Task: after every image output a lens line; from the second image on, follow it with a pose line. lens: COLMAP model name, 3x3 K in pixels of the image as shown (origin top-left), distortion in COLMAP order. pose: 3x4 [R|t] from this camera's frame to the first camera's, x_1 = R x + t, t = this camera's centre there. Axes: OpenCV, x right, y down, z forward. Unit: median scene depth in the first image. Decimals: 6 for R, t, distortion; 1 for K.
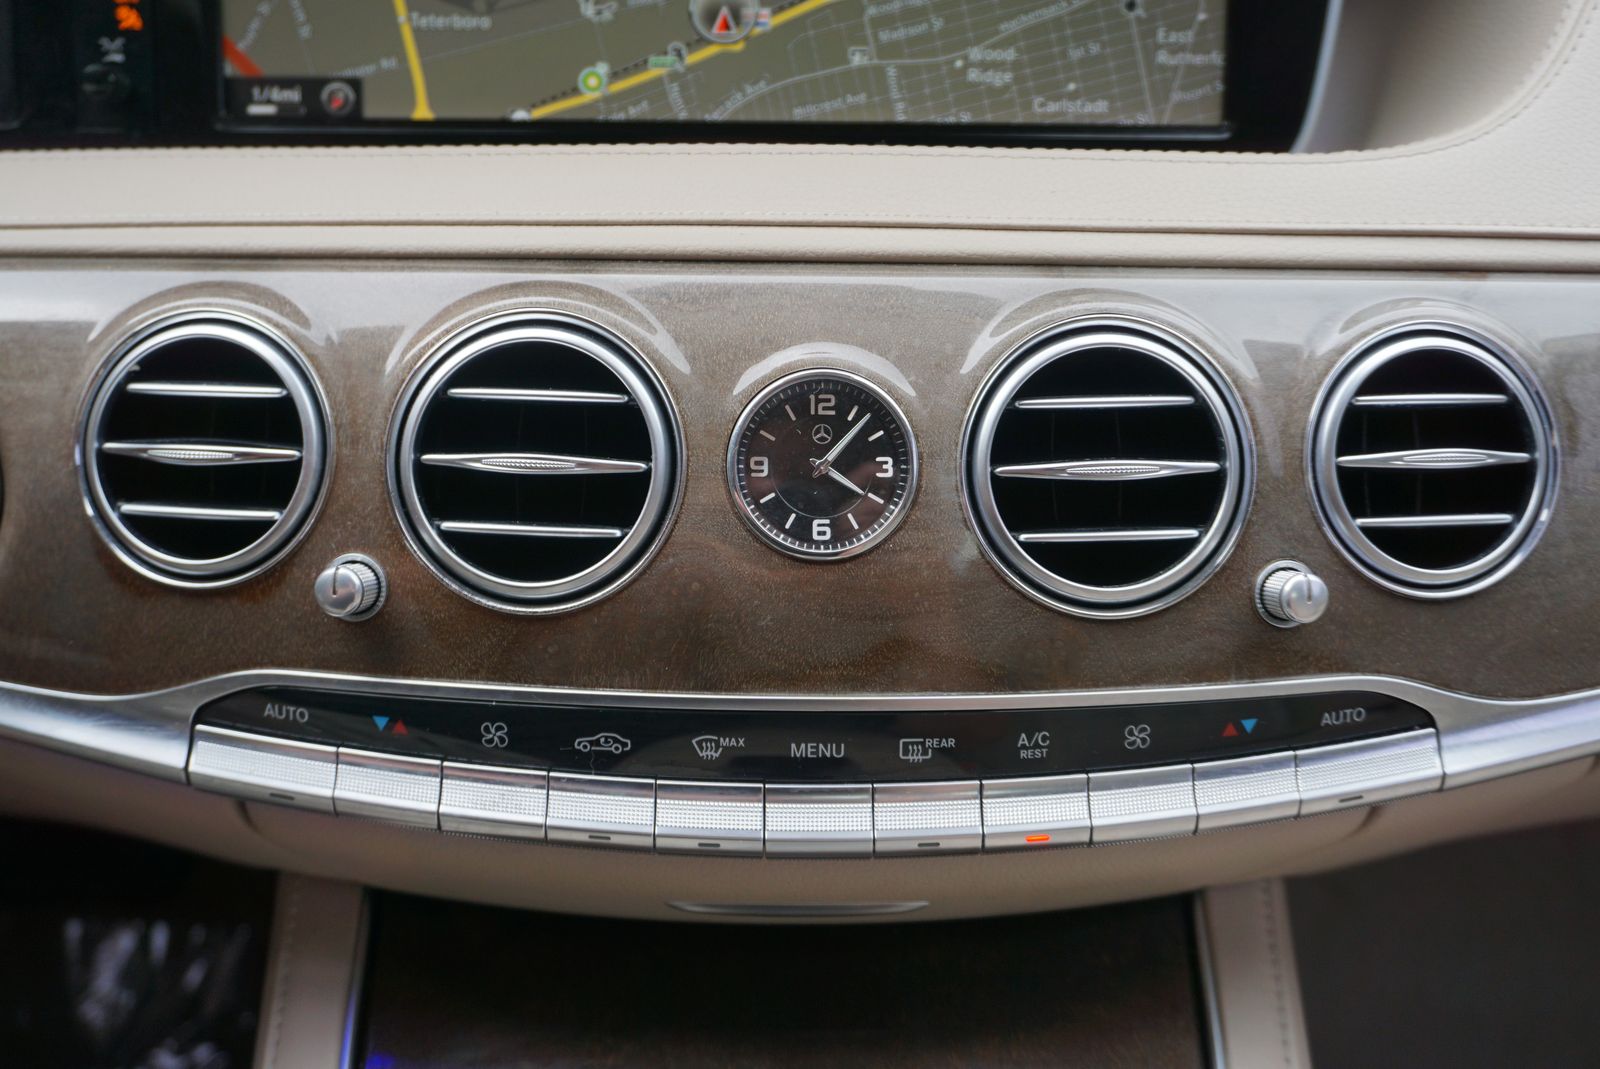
lens RADIAL K [[1593.6, 0, 798.1], [0, 1593.6, 511.5], [0, 0, 1]] dist [-0.001468, 0.018036]
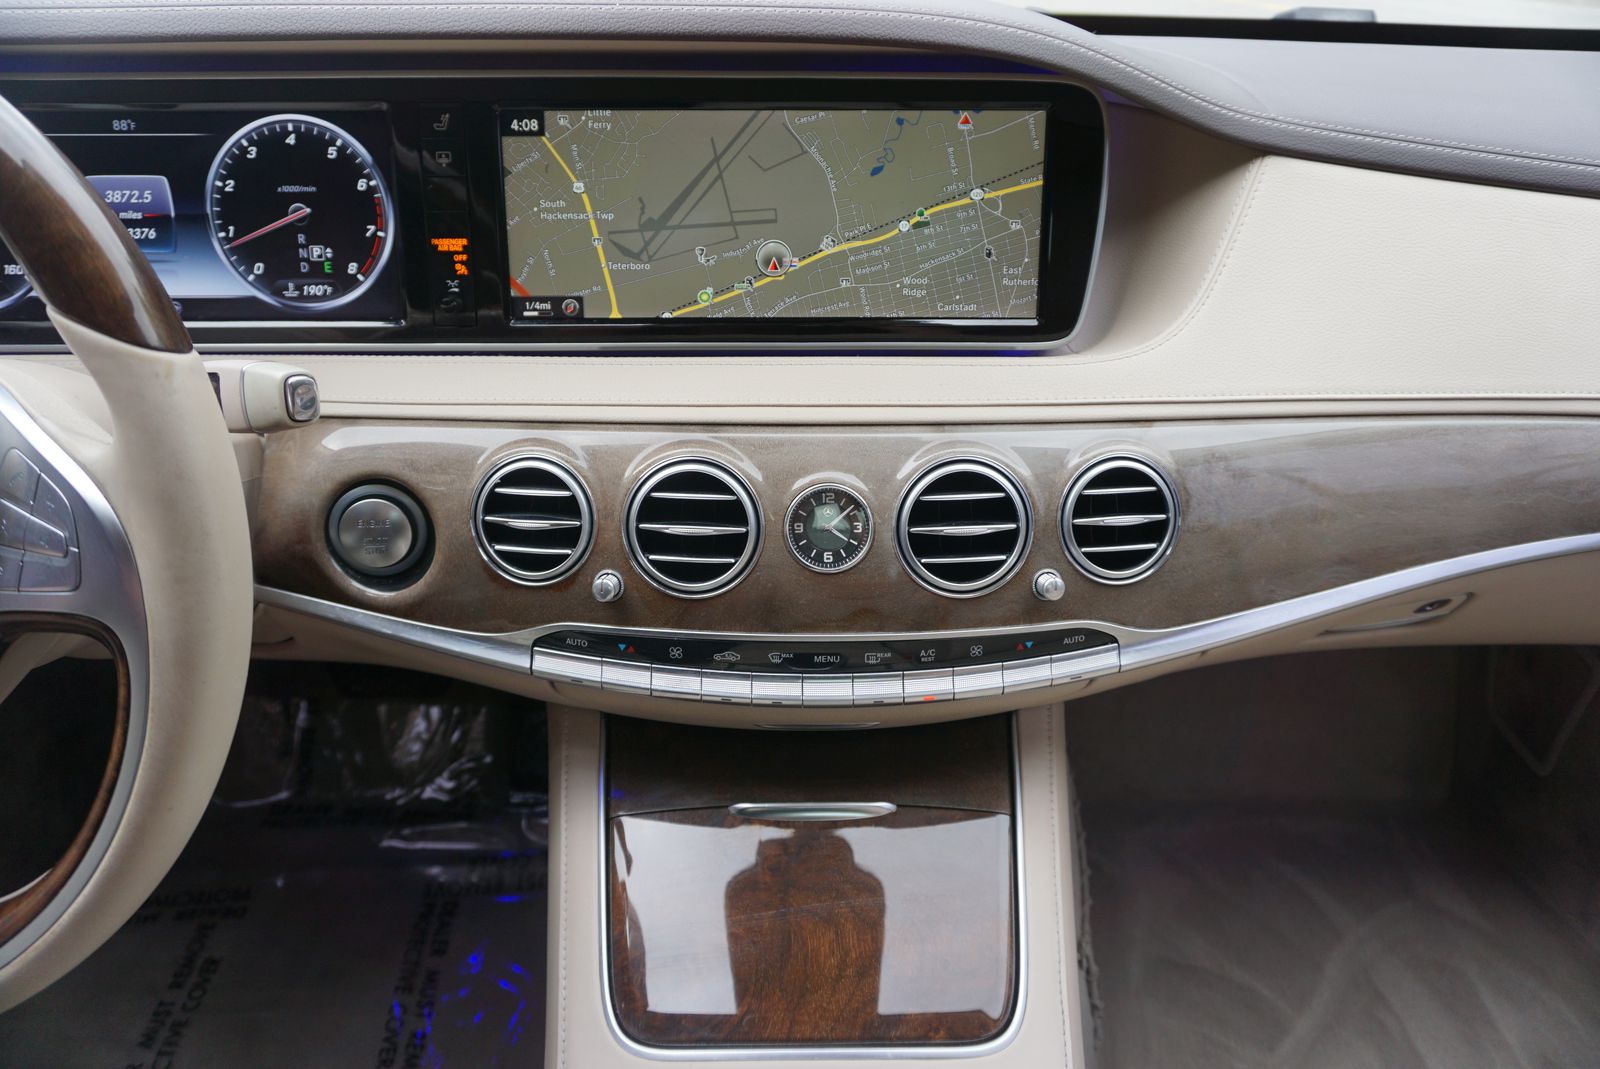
lens RADIAL K [[1064.7, 0, 807.7], [0, 1064.7, 566.6], [0, 0, 1]] dist [-0.000663, 0.001768]
pose [[0.999964, -0.008185, 0.002163, -0.015590], [0.007800, 0.990061, 0.140424, -0.171281], [-0.003291, -0.140402, 0.990089, -0.394873]]
